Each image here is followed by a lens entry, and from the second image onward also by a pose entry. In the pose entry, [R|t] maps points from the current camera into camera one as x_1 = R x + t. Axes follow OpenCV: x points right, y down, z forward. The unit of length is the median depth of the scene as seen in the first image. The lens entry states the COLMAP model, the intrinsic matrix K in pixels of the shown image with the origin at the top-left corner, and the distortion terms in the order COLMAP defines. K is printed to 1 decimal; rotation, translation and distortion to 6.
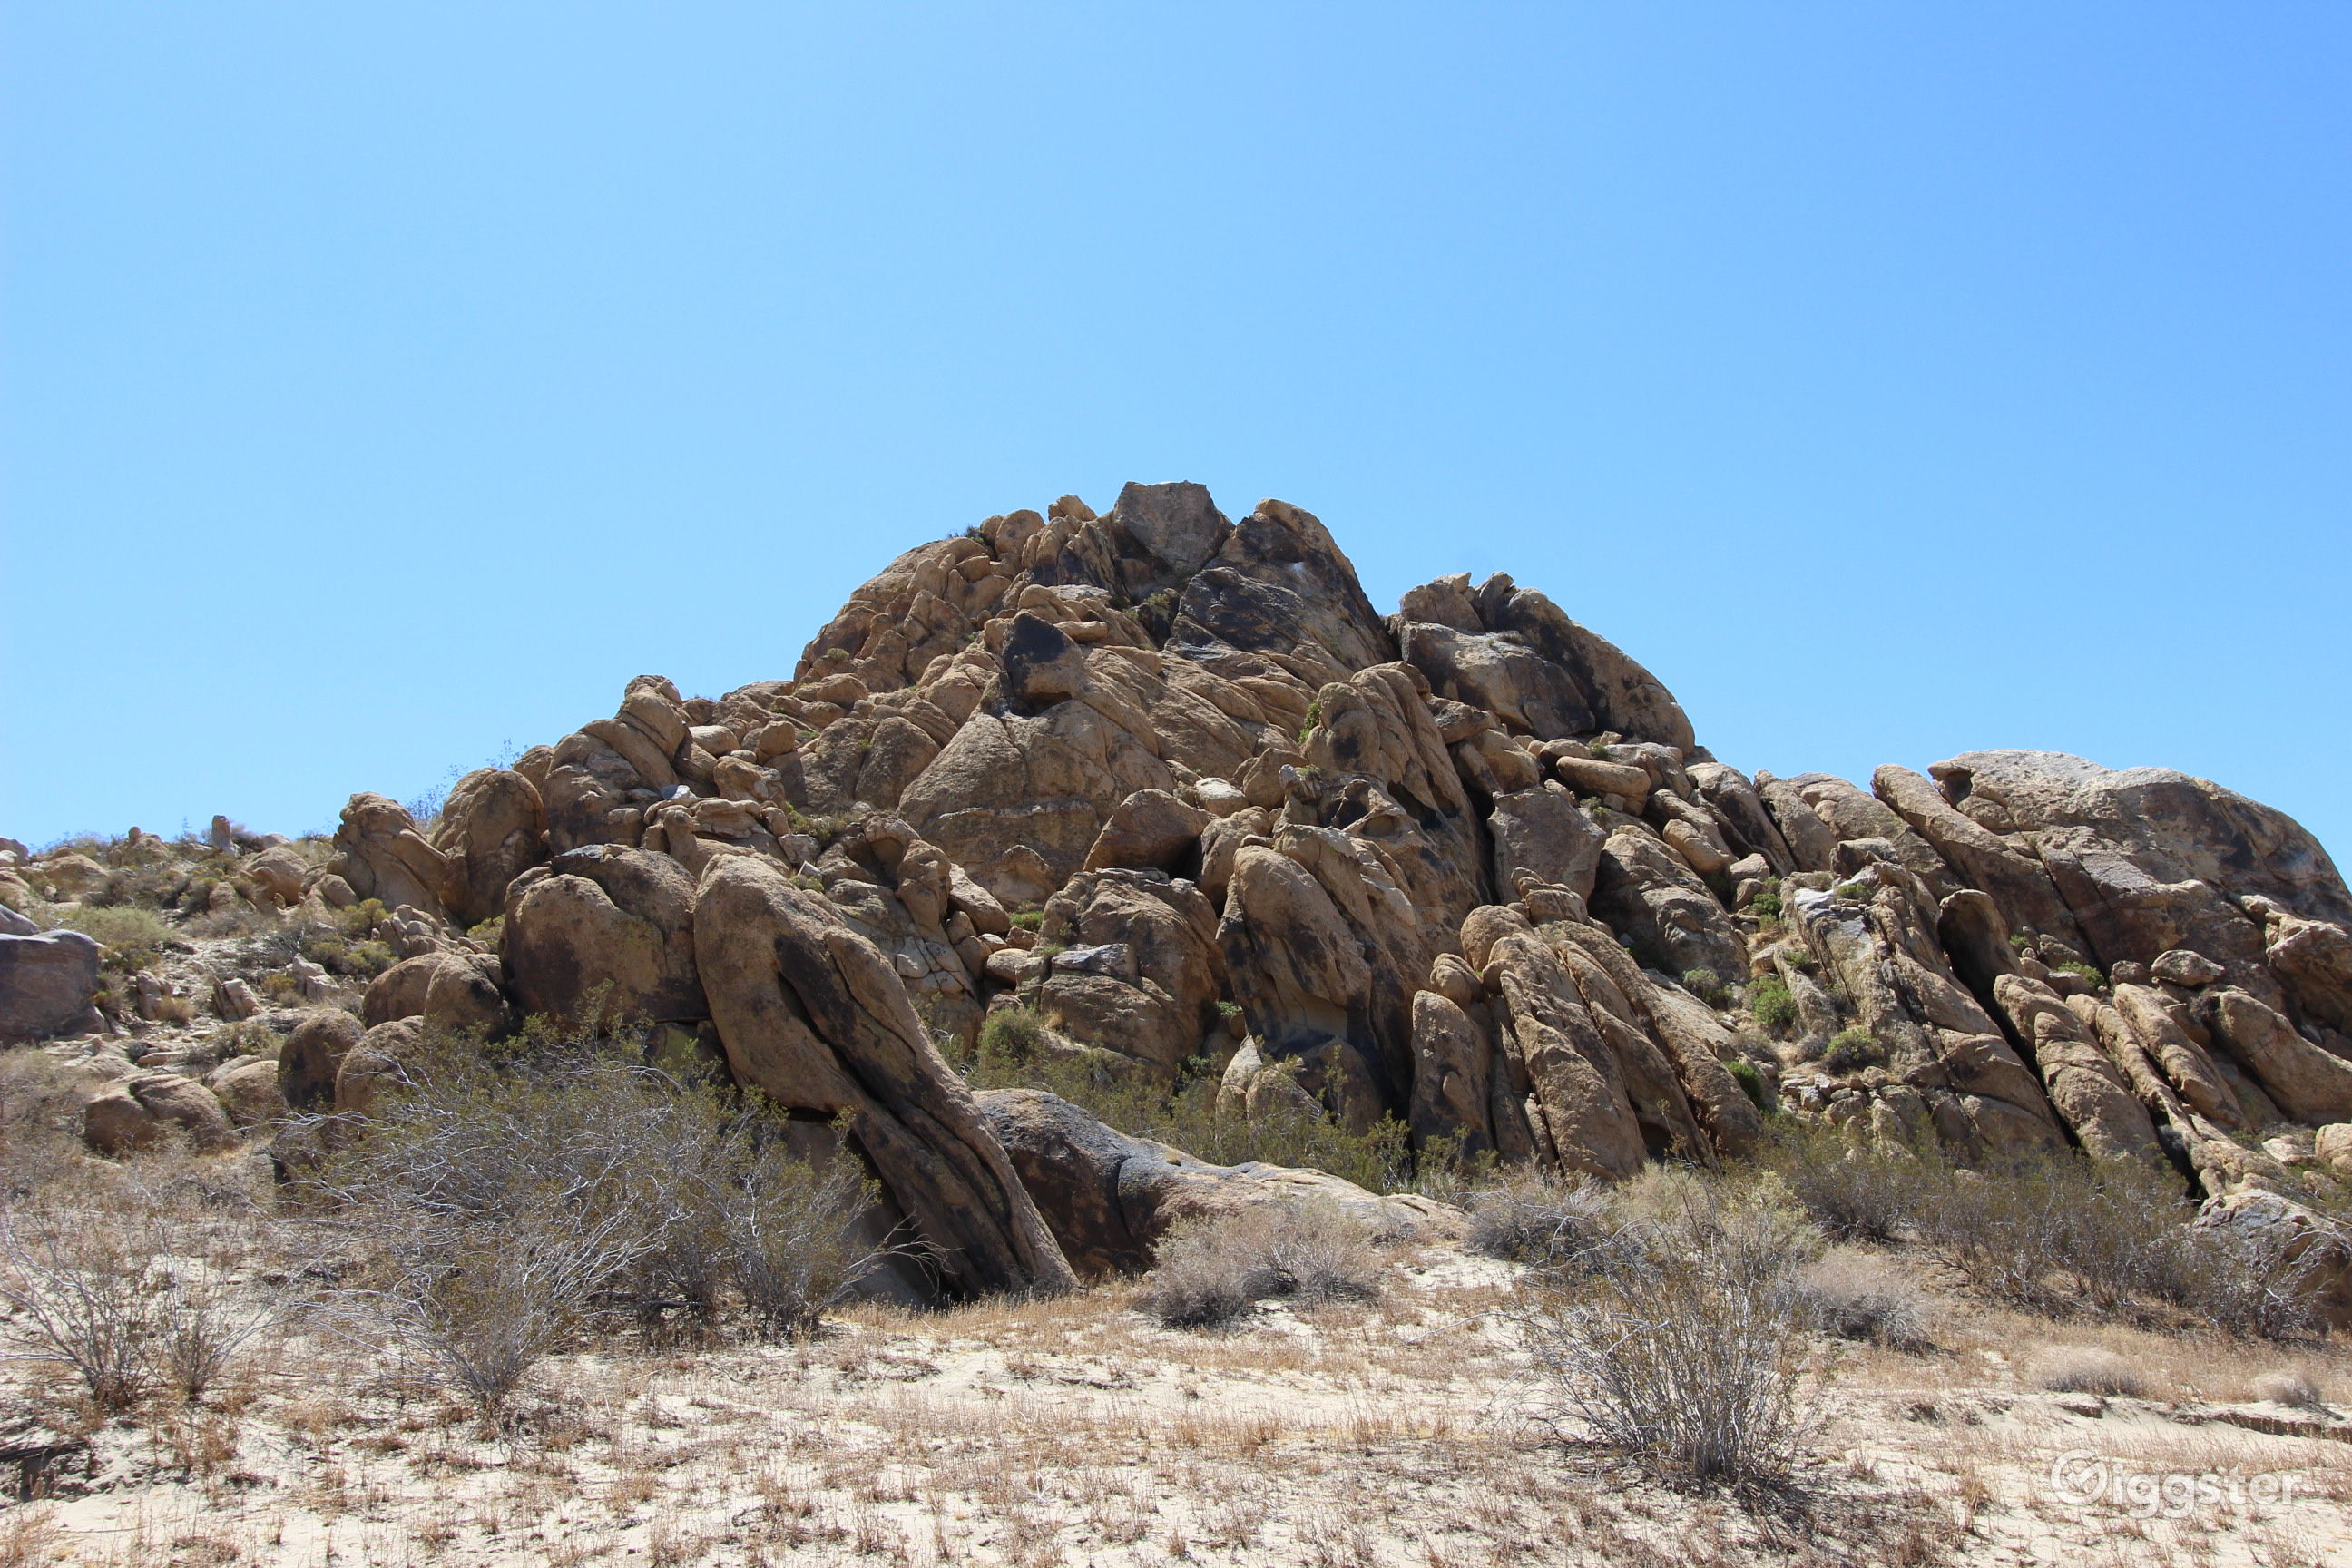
lens RADIAL K [[1889.8, 0, 1193.9], [0, 1889.8, 792.8], [0, 0, 1]] dist [-0.013466, 0.019263]
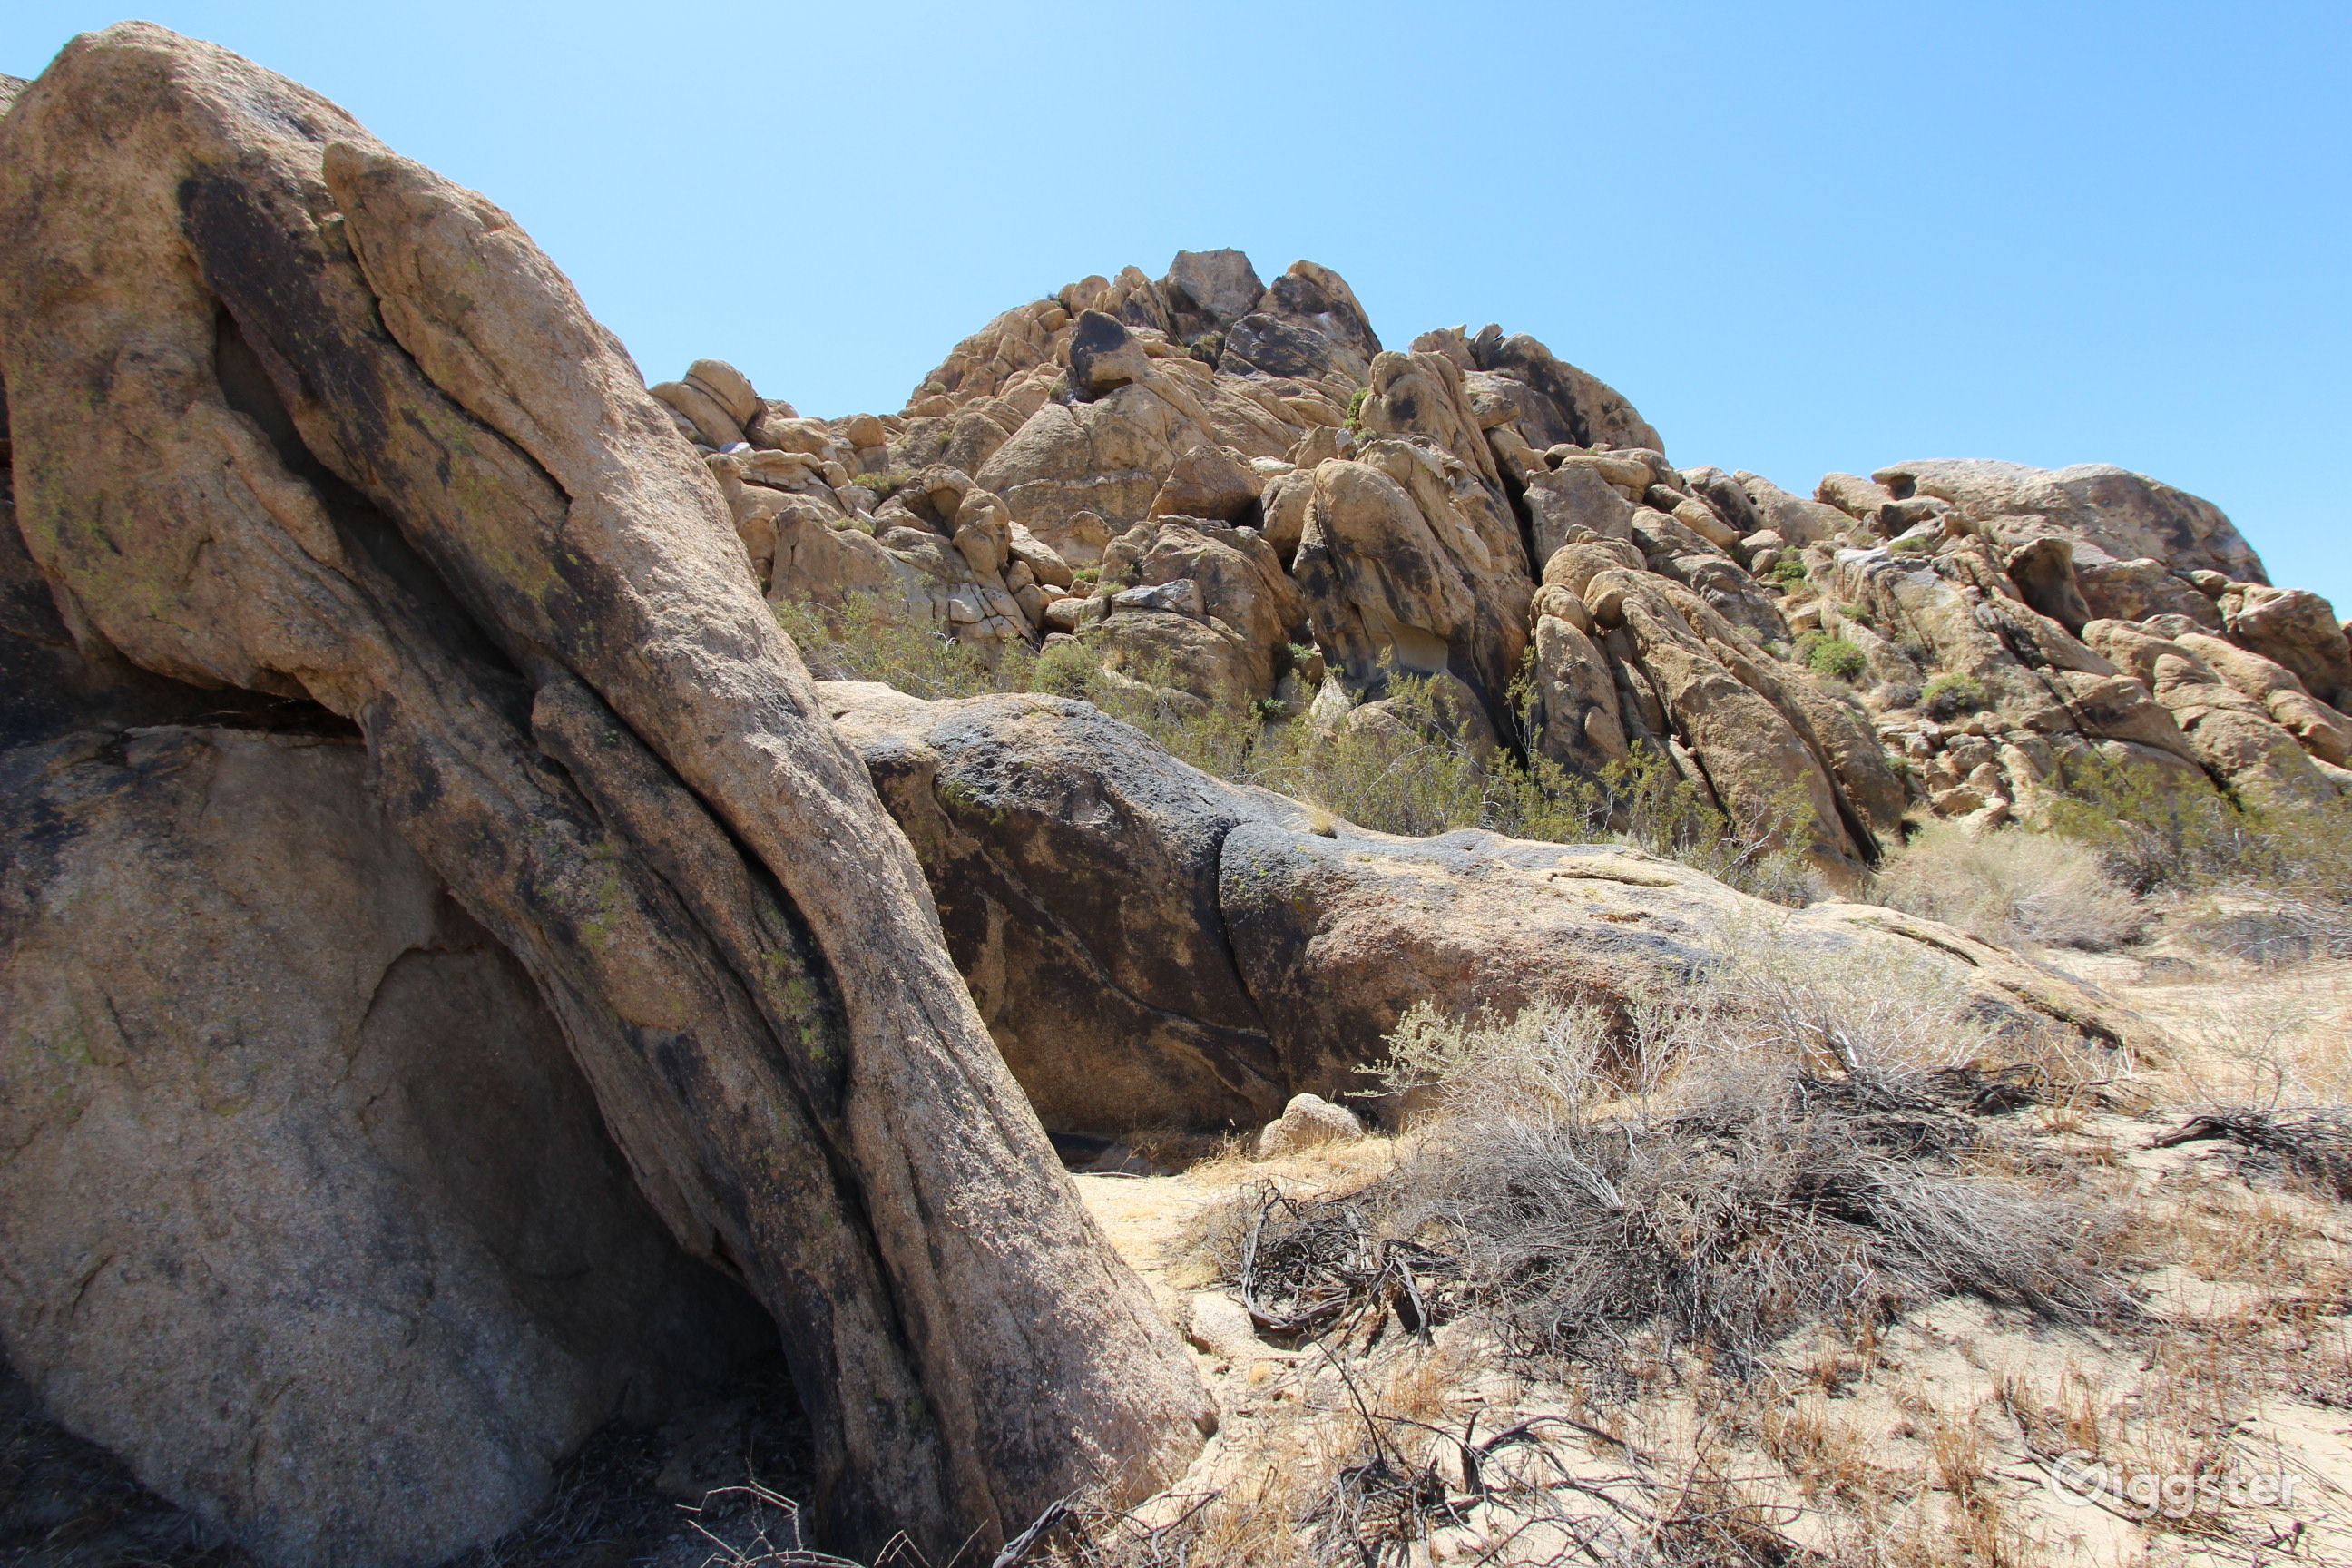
lens RADIAL K [[1085.6, 0, 1190.8], [0, 1085.6, 788.0], [0, 0, 1]] dist [-0.024787, 0.005816]
pose [[0.999783, -0.002916, -0.020613, -0.023782], [0.006531, 0.984087, 0.177568, 0.078830], [0.019767, -0.177664, 0.983893, 0.425985]]
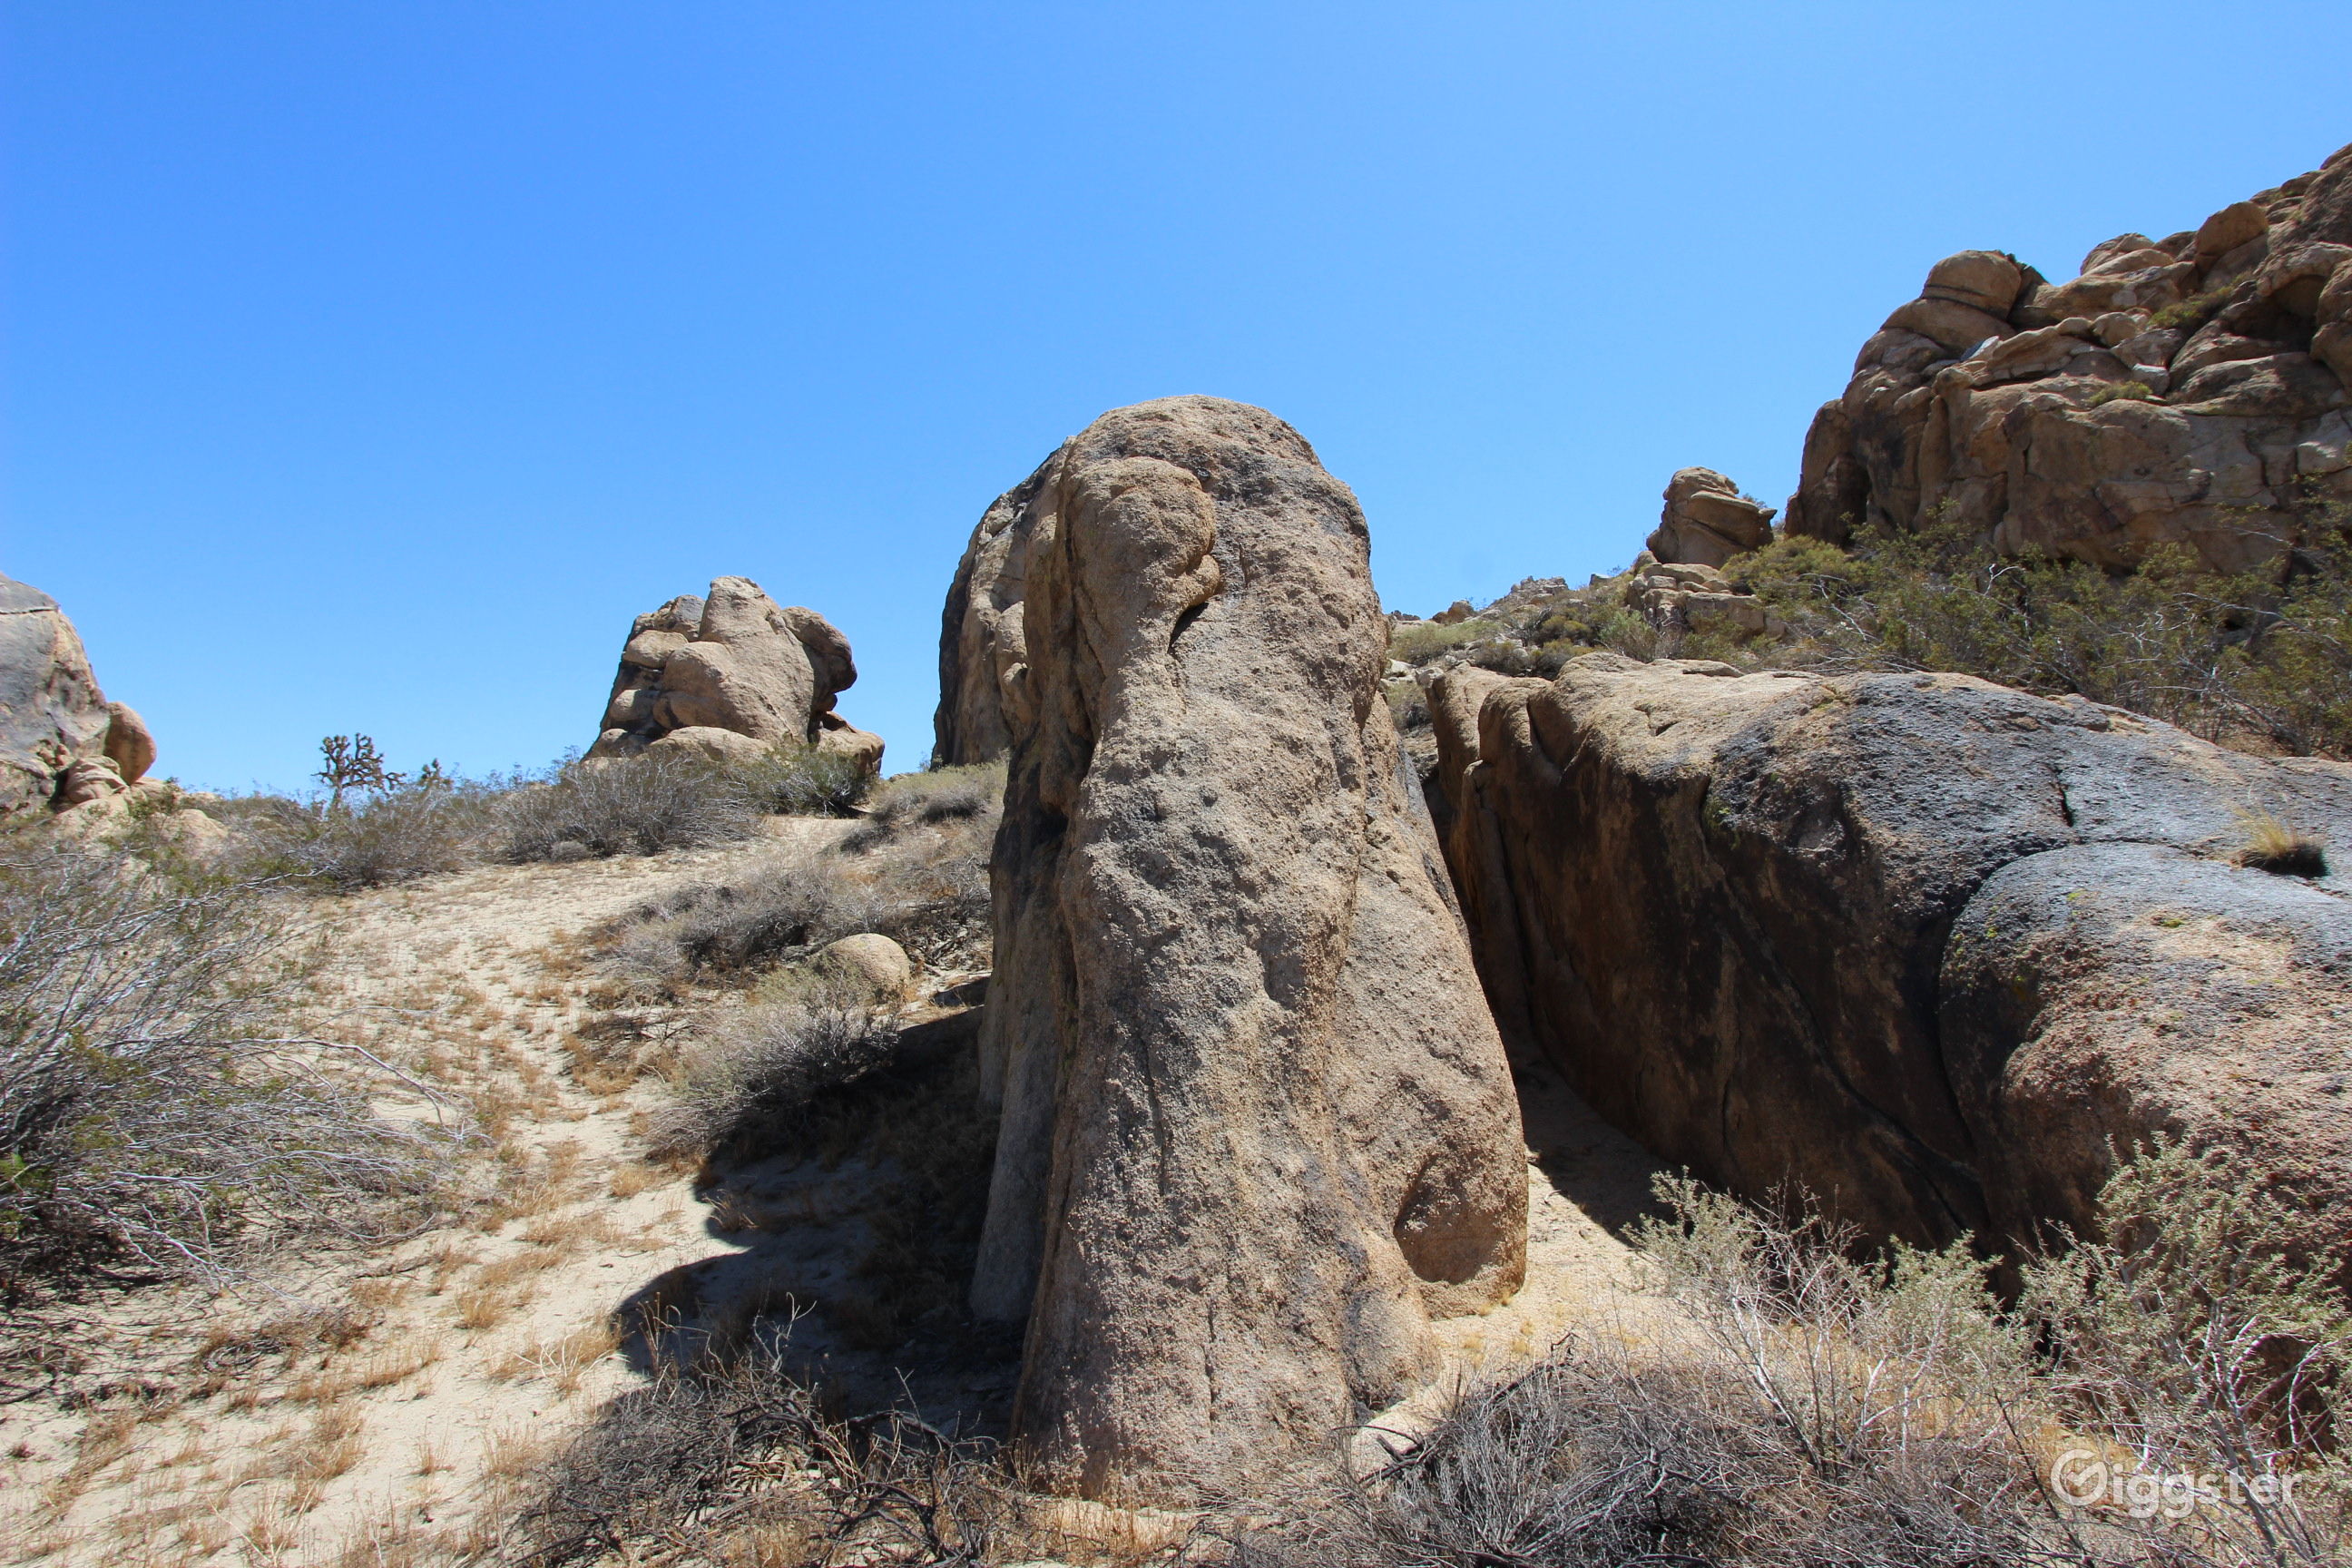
lens RADIAL K [[1085.6, 0, 1181.4], [0, 1085.6, 789.2], [0, 0, 1]] dist [-0.024787, 0.005816]
pose [[0.331268, -0.054133, -0.941983, 0.051124], [0.261933, 0.964388, 0.036693, 0.081531], [0.906451, -0.258892, 0.333650, 0.475633]]
